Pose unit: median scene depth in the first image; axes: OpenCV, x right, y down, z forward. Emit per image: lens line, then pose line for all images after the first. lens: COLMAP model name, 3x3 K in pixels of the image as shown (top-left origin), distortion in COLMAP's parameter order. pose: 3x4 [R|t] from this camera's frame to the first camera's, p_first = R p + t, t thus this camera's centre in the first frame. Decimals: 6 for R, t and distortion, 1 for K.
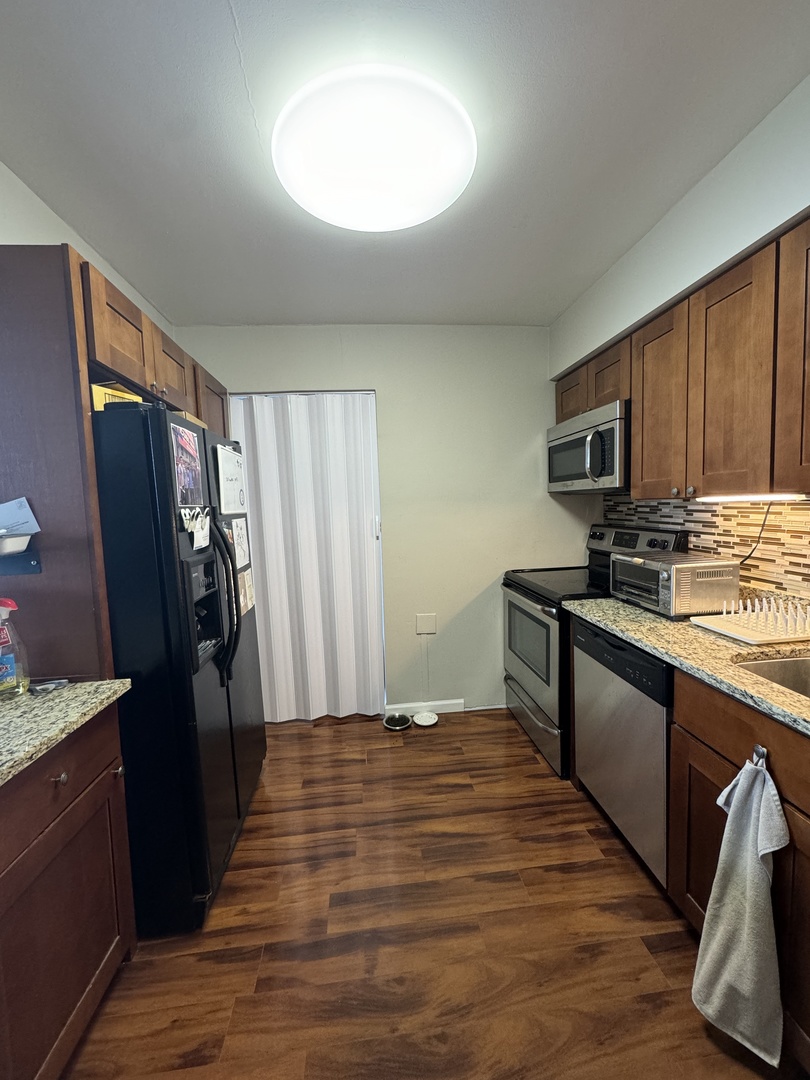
lens RADIAL K [[429.7, 0, 403.7], [0, 429.7, 537.0], [0, 0, 1]] dist [-0.003560, -0.000332]
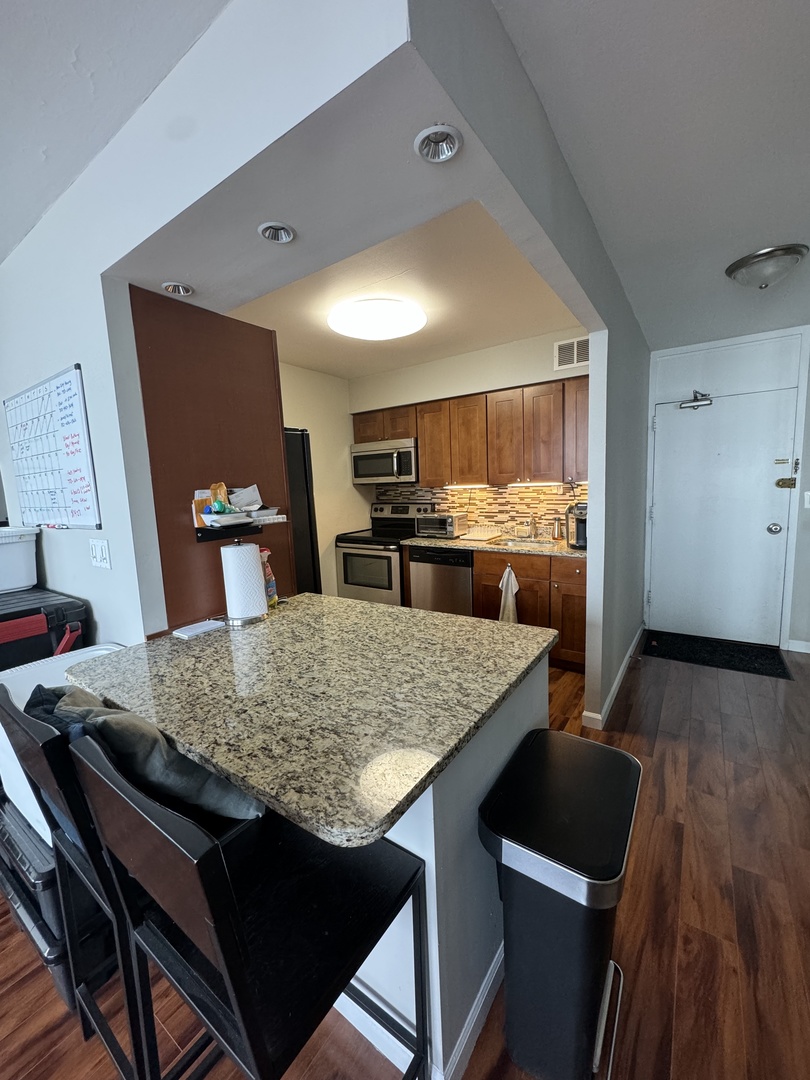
lens RADIAL K [[429.7, 0, 407.2], [0, 429.7, 537.0], [0, 0, 1]] dist [-0.003560, -0.000332]
pose [[0.645203, -0.087455, 0.758989, -1.094631], [0.074223, 0.995903, 0.051658, 0.036802], [-0.760397, 0.023005, 0.649051, -0.269849]]
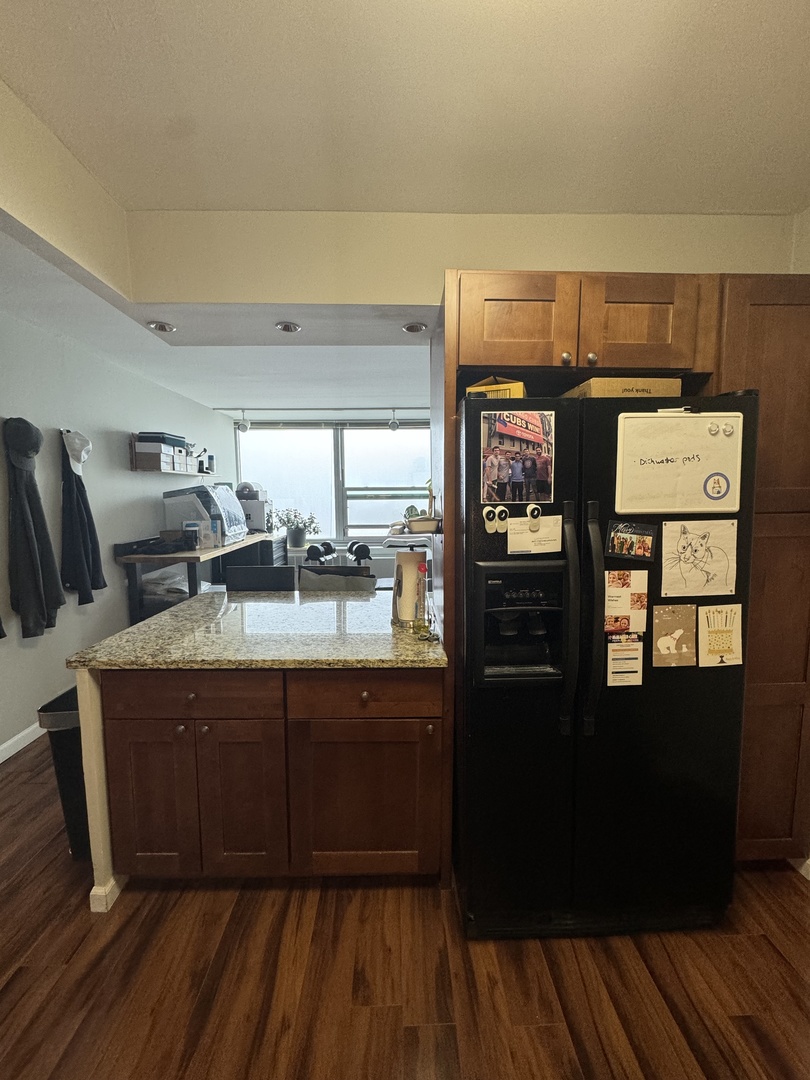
lens RADIAL K [[429.7, 0, 402.6], [0, 429.7, 531.0], [0, 0, 1]] dist [-0.003560, -0.000332]
pose [[-0.070751, 0.126298, -0.989466, 0.283000], [-0.061512, 0.989512, 0.130702, -0.088935], [0.995596, 0.070111, -0.062240, 0.621160]]
